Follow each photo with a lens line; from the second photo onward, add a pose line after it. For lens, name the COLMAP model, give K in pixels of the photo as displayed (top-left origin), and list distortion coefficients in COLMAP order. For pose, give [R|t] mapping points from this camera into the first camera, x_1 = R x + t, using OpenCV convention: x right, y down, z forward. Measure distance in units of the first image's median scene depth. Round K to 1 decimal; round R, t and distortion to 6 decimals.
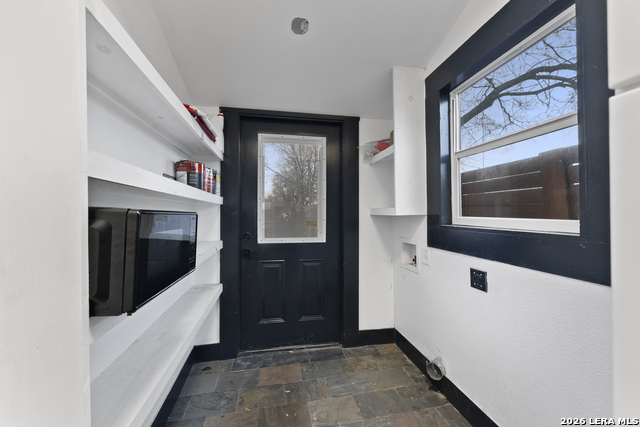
lens RADIAL K [[253.3, 0, 324.0], [0, 253.3, 216.9], [0, 0, 1]] dist [-0.001091, -0.000220]
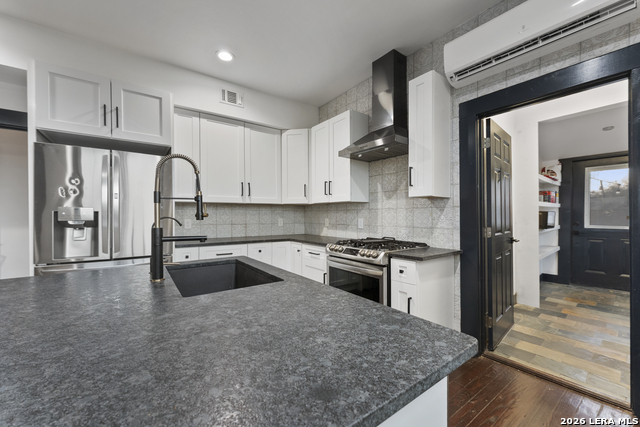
lens RADIAL K [[253.3, 0, 321.9], [0, 253.3, 215.8], [0, 0, 1]] dist [-0.001091, -0.000220]
pose [[0.445314, 0.005807, -0.895356, 0.568848], [-0.005039, 0.999979, 0.003979, 0.021438], [0.895361, 0.002740, 0.445334, -1.619858]]
